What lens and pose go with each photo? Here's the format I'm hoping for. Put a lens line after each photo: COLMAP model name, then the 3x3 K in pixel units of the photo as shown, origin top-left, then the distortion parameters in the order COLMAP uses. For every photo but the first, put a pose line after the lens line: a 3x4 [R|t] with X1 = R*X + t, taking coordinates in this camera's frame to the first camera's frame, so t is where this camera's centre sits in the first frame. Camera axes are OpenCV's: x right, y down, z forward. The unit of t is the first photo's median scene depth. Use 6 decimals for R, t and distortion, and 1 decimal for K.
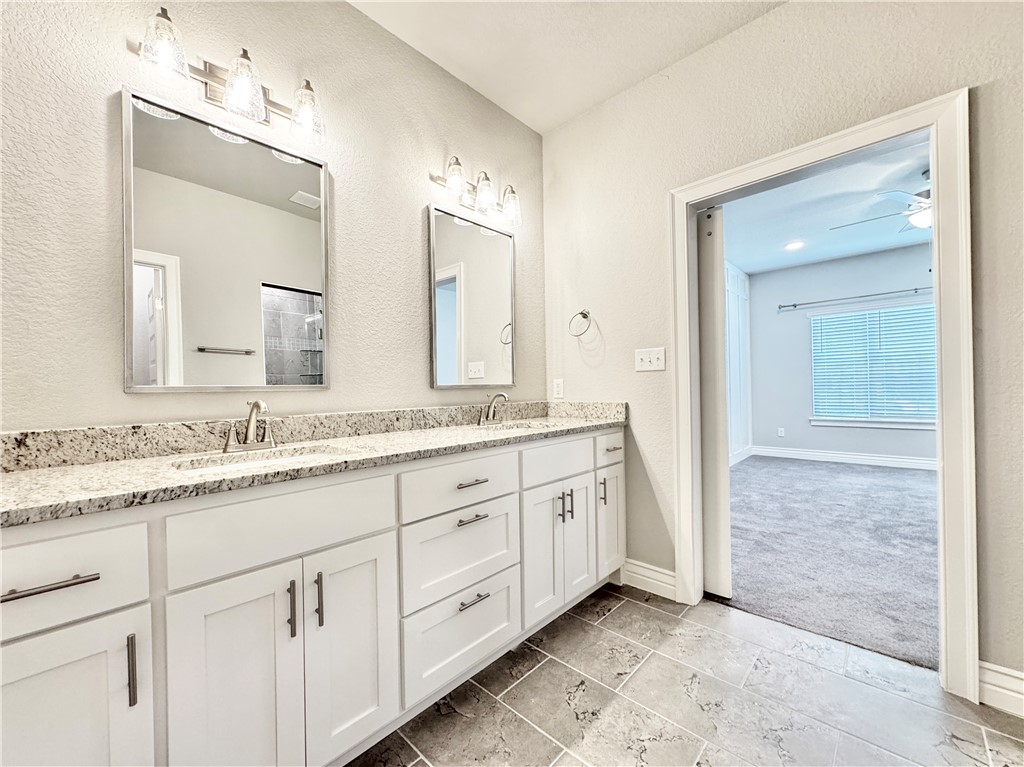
lens RADIAL K [[409.7, 0, 513.2], [0, 409.7, 388.3], [0, 0, 1]] dist [-0.000209, 0.000042]
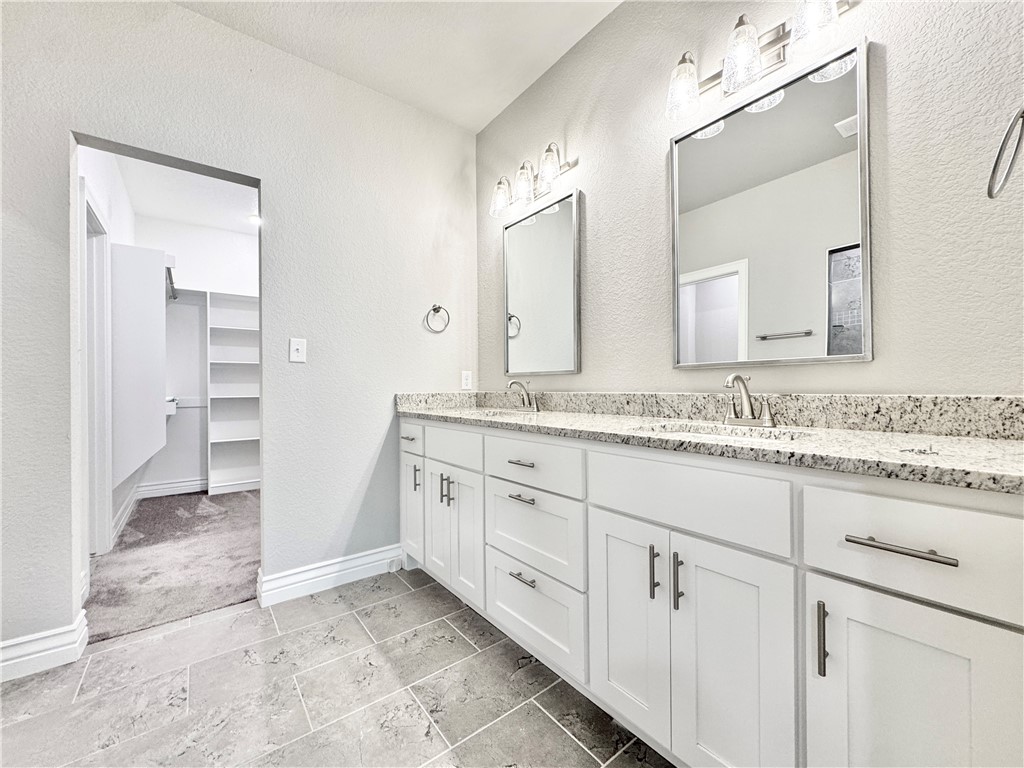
lens RADIAL K [[407.4, 0, 512.0], [0, 407.4, 384.0], [0, 0, 1]] dist [-0.002470, -0.000123]
pose [[-0.153242, 0.013464, -0.988097, 0.682120], [0.011087, 0.999868, 0.011905, 0.016766], [0.988127, -0.009131, -0.153371, 0.856584]]
